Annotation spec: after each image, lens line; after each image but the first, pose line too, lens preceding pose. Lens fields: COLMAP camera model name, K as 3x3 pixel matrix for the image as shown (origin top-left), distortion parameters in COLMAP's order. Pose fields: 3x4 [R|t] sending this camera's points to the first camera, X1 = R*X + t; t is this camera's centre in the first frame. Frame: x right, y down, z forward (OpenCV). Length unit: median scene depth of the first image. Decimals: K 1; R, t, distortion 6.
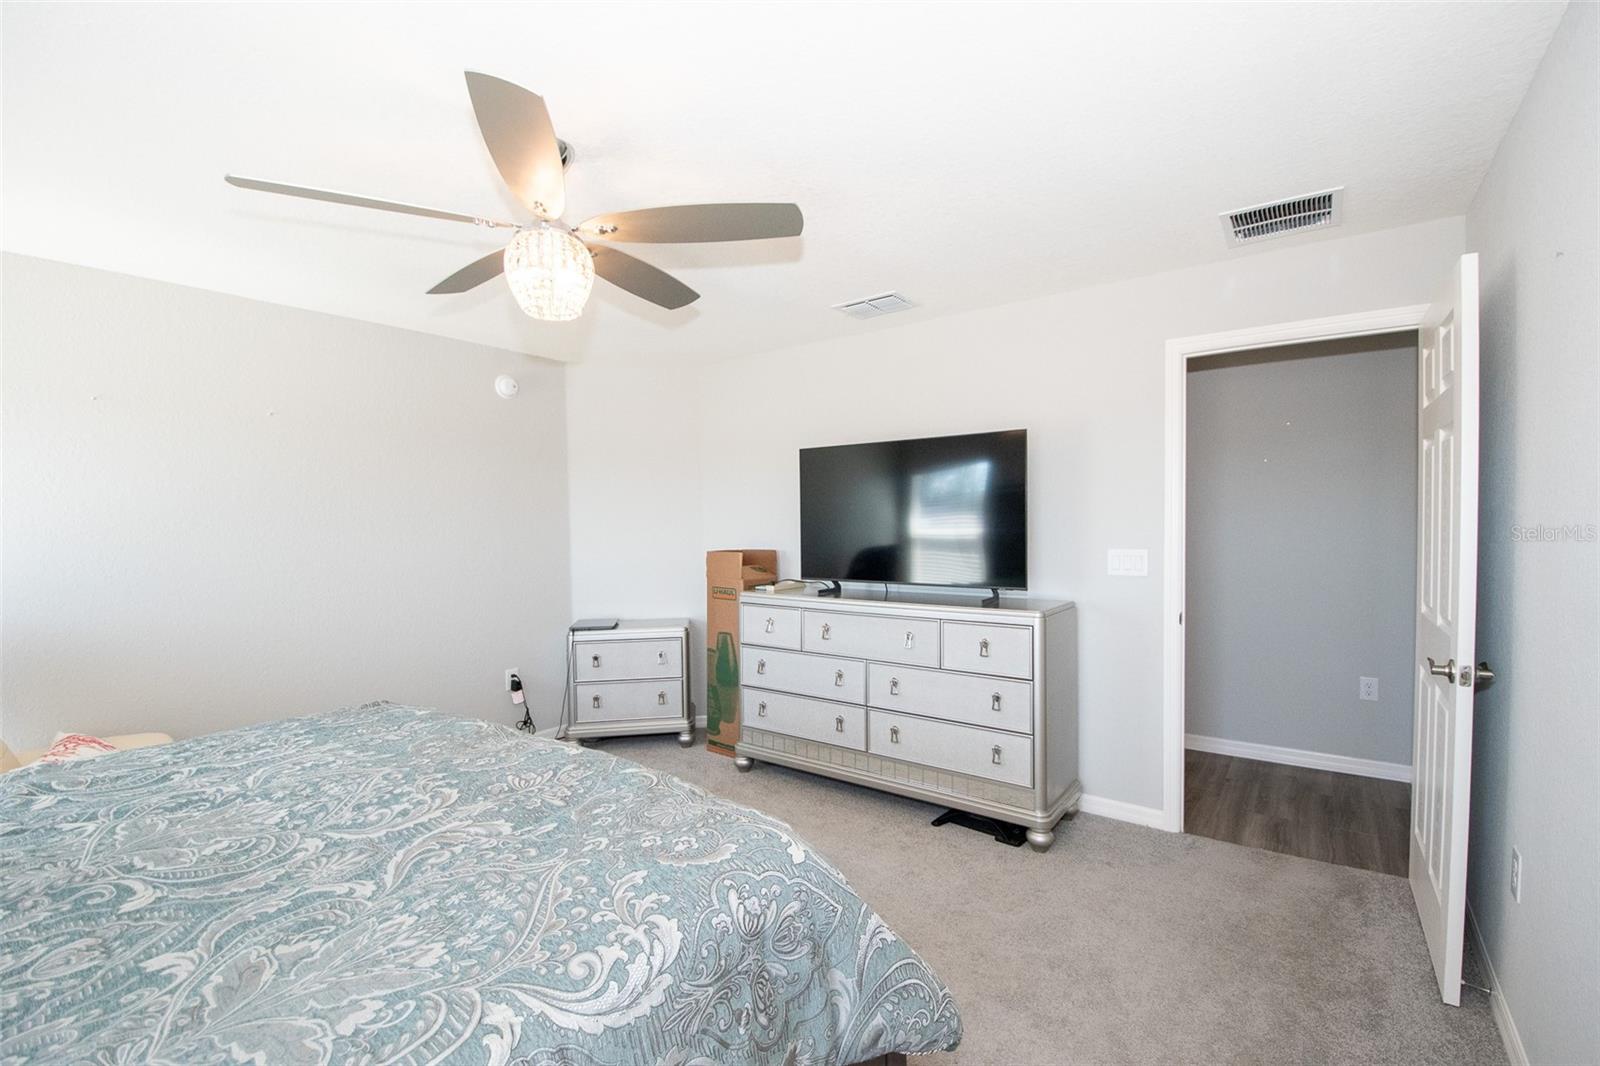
lens RADIAL K [[702.8, 0, 800.0], [0, 702.8, 533.0], [0, 0, 1]] dist [0.023657, -0.024882]
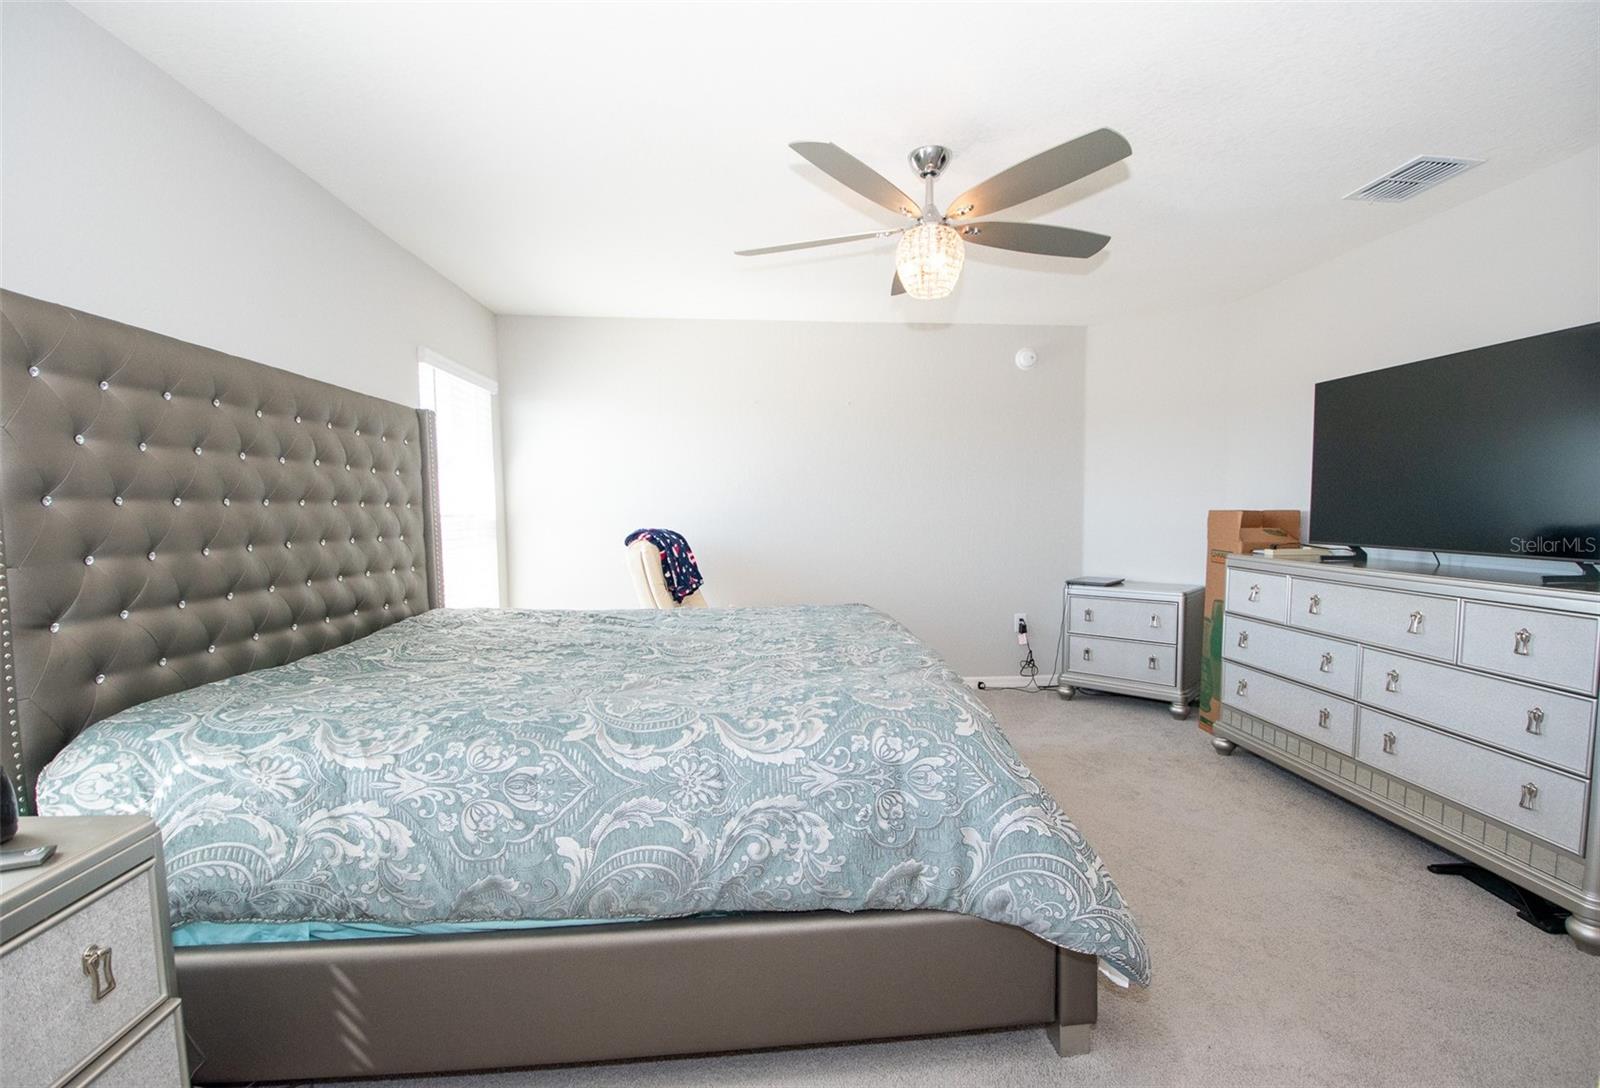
lens RADIAL K [[701.3, 0, 803.3], [0, 701.3, 536.7], [0, 0, 1]] dist [0.000641, -0.000472]
pose [[0.658362, 0.046362, -0.751272, 0.234672], [-0.017461, 0.998773, 0.046333, 0.031203], [0.752499, -0.017386, 0.658364, 0.015273]]
